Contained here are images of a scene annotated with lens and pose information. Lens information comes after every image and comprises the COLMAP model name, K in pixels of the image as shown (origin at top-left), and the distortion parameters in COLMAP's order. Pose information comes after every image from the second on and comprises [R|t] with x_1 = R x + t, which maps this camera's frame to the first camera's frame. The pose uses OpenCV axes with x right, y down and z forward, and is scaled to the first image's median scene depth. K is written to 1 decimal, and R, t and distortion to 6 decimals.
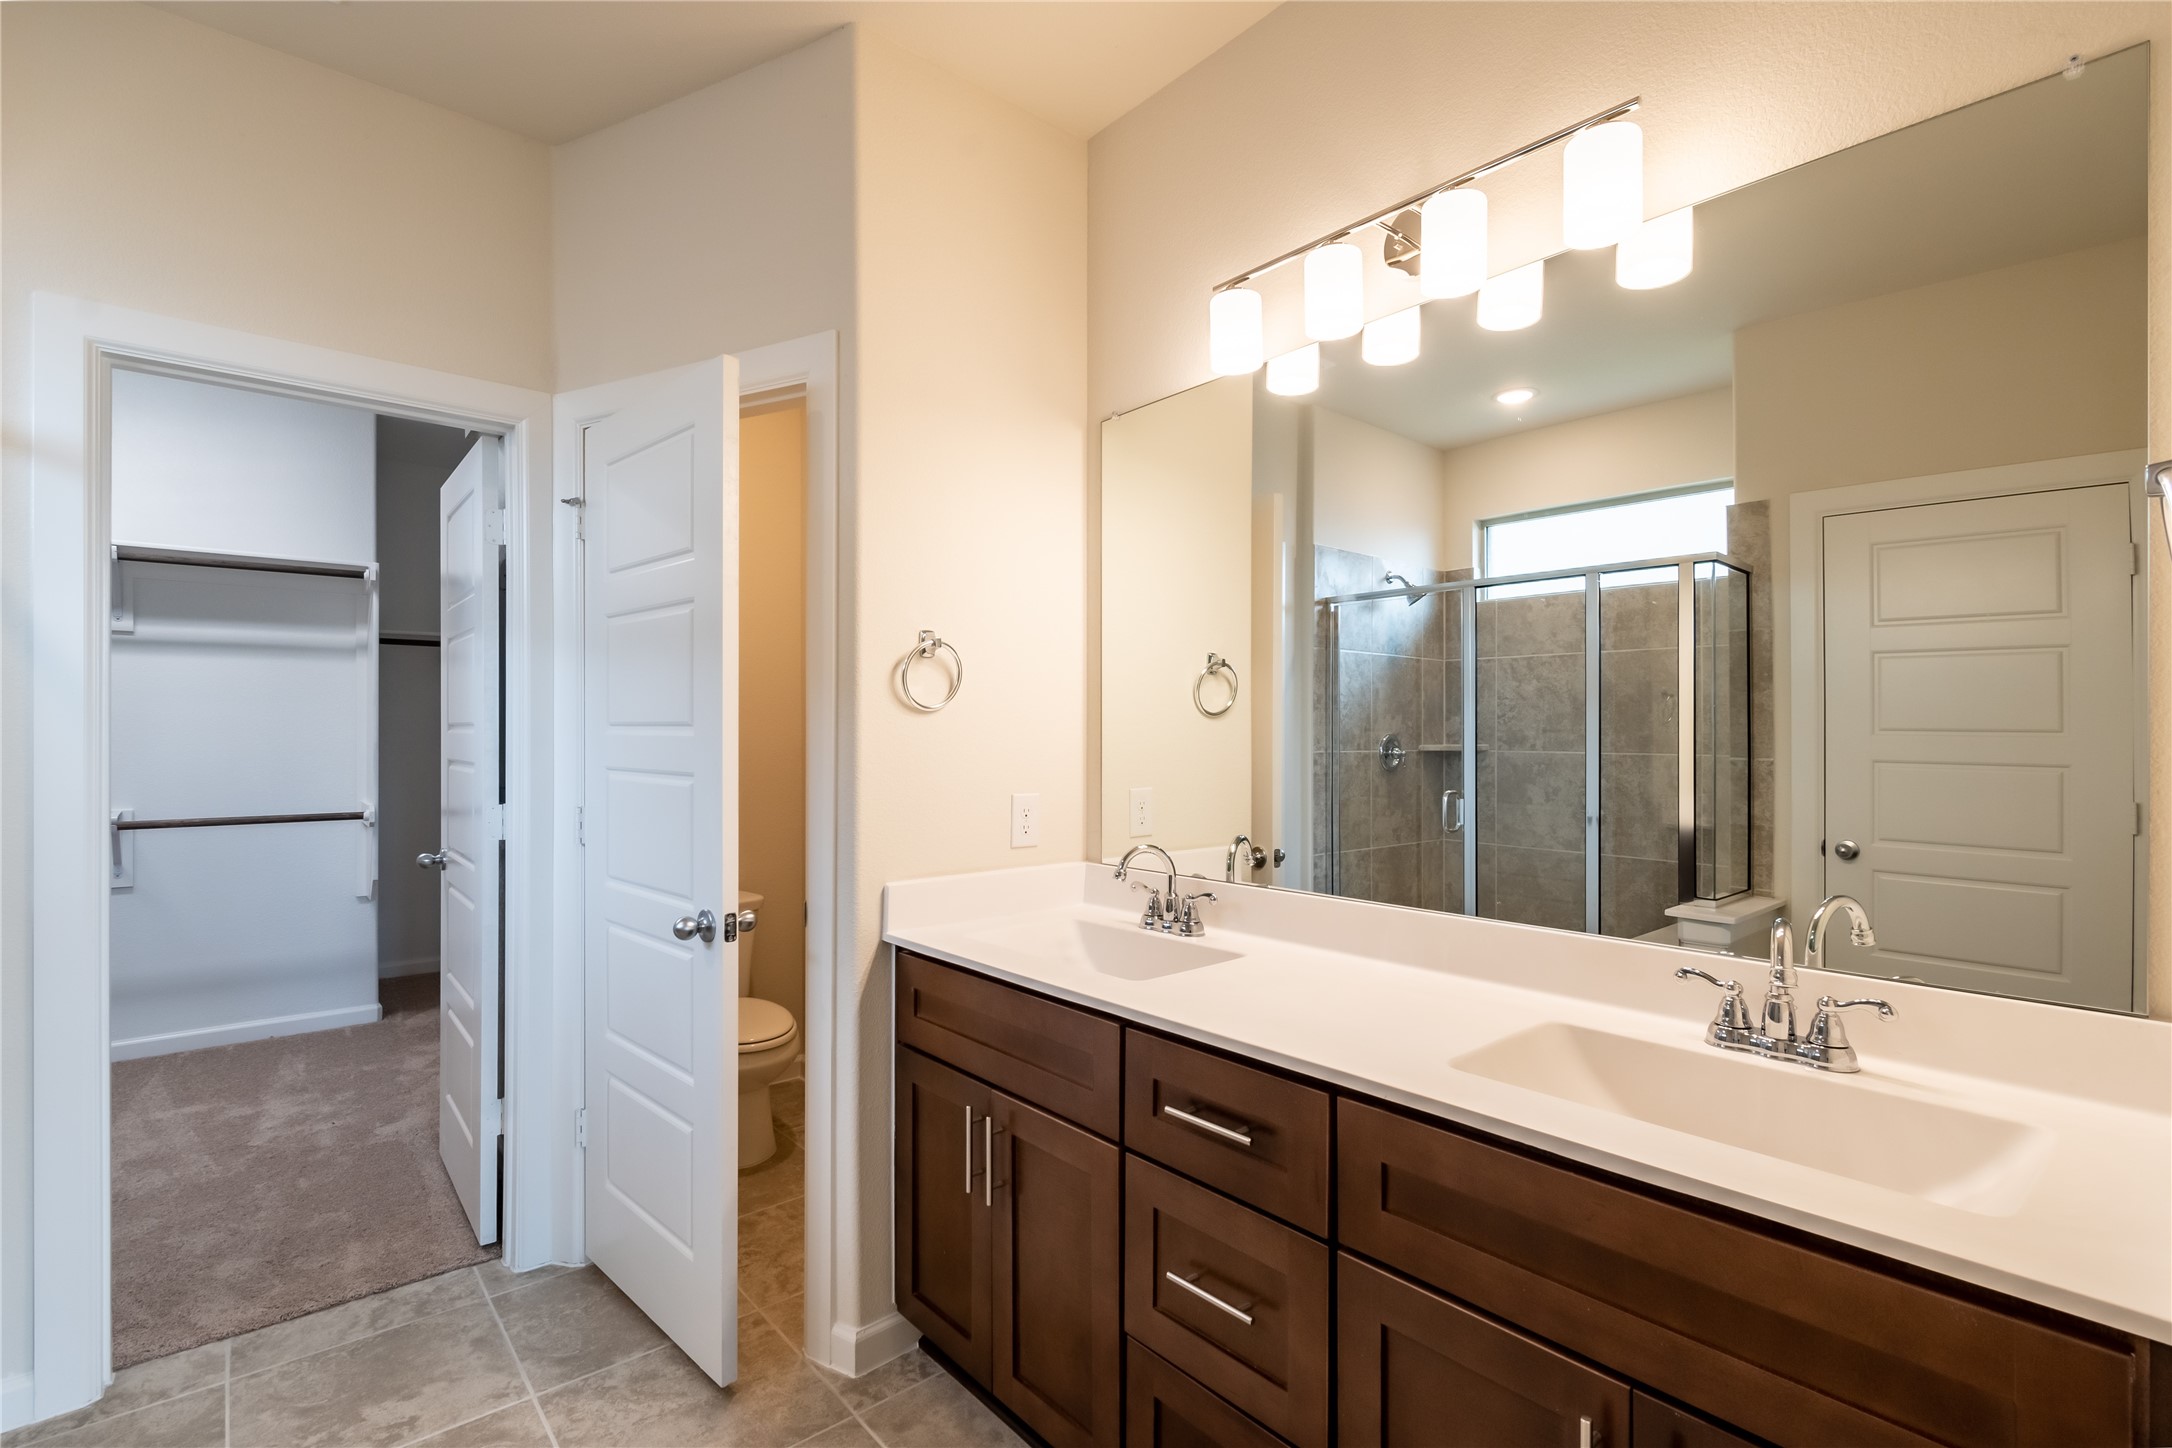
lens RADIAL K [[976.8, 0, 1089.1], [0, 976.8, 738.1], [0, 0, 1]] dist [0.003699, -0.003300]
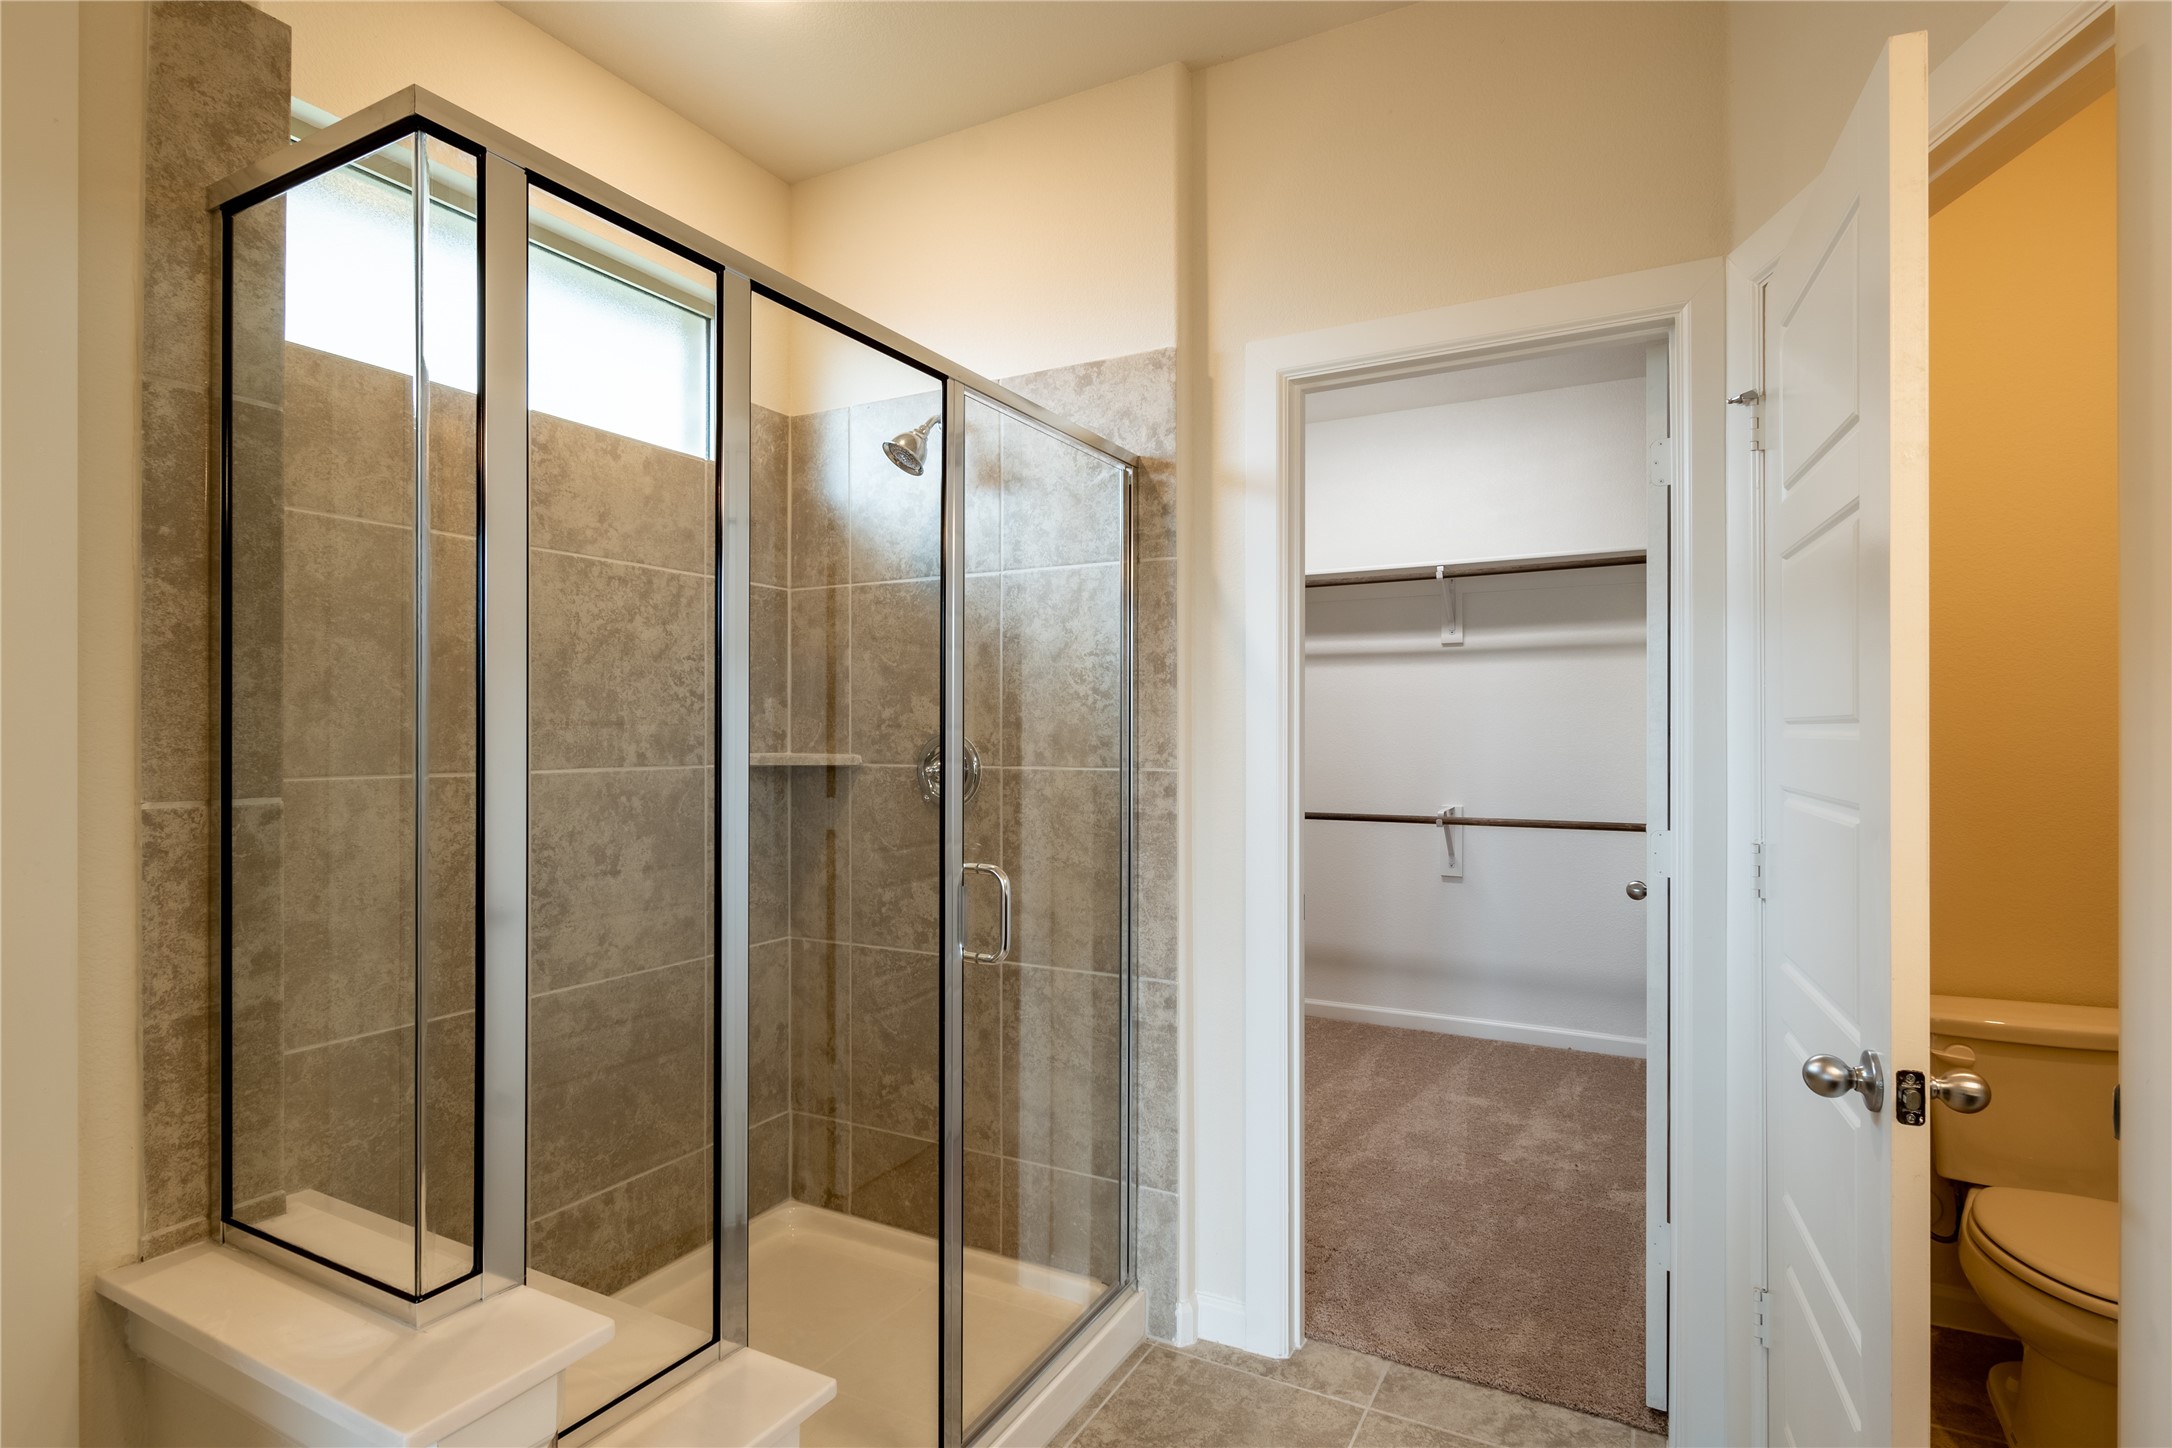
lens RADIAL K [[1093.6, 0, 1088.9], [0, 1093.6, 728.4], [0, 0, 1]] dist [-0.002510, -0.000766]
pose [[0.349857, -0.007145, -0.936776, 0.029699], [-0.004690, 0.999945, -0.009379, -0.000331], [0.936791, 0.007674, 0.349804, 0.307530]]
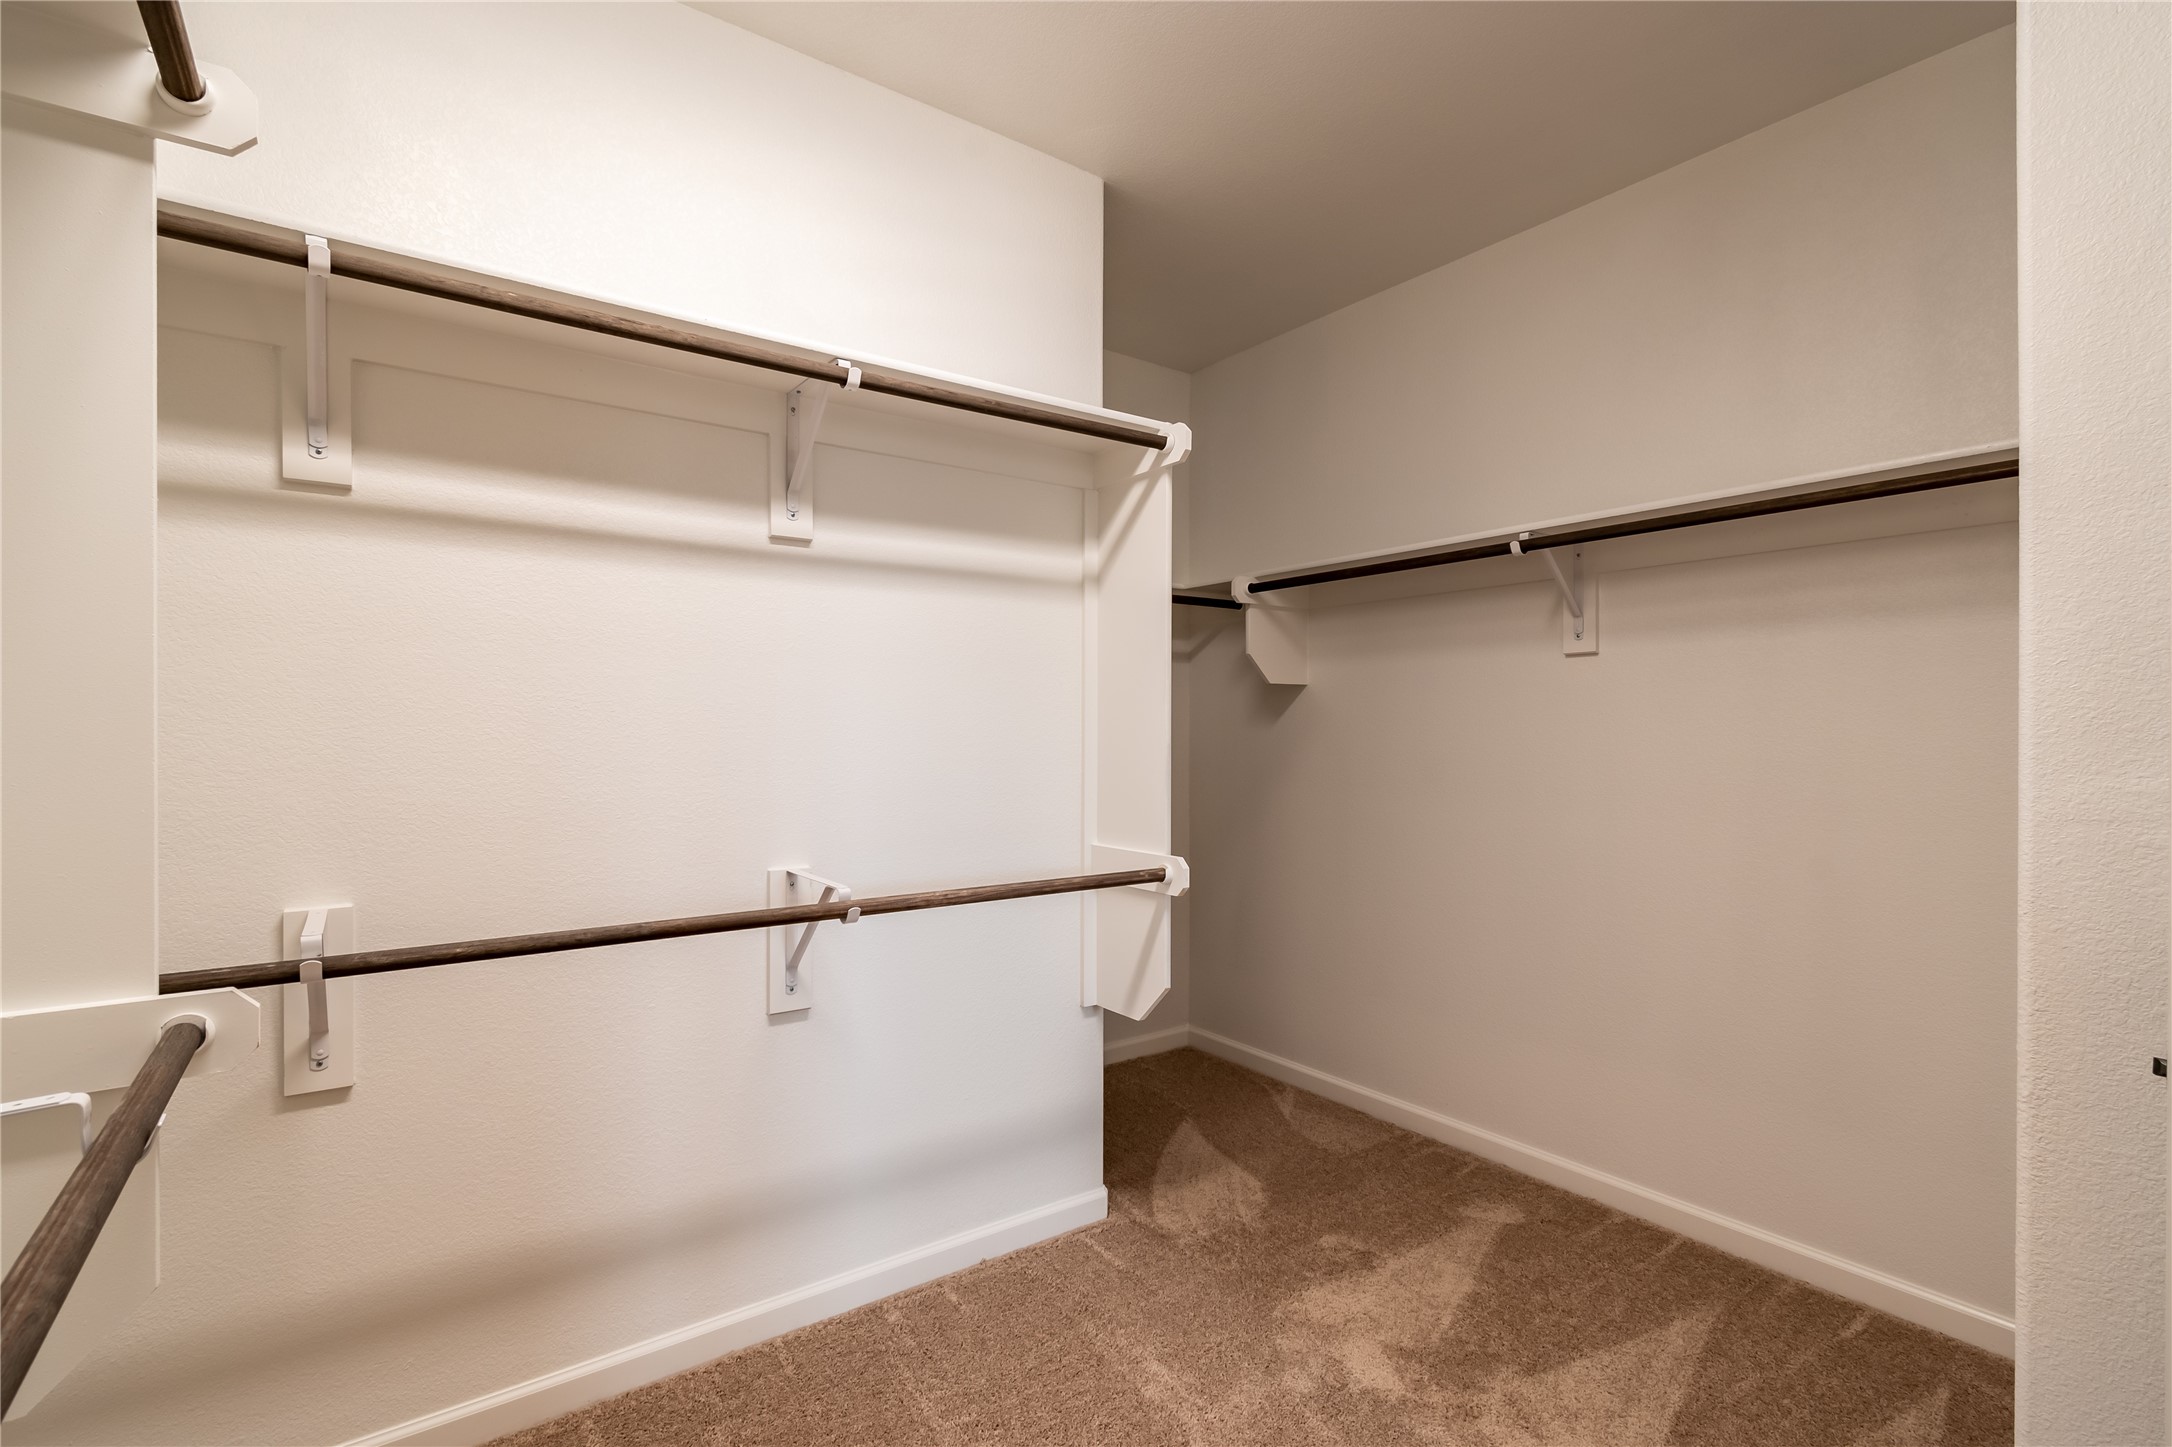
lens RADIAL K [[976.8, 0, 1085.0], [0, 976.8, 730.5], [0, 0, 1]] dist [0.003699, -0.003300]
pose [[0.996461, -0.007794, -0.083691, -1.308510], [0.006706, 0.999889, -0.013279, 0.009503], [0.083785, 0.012670, 0.996403, 0.787964]]
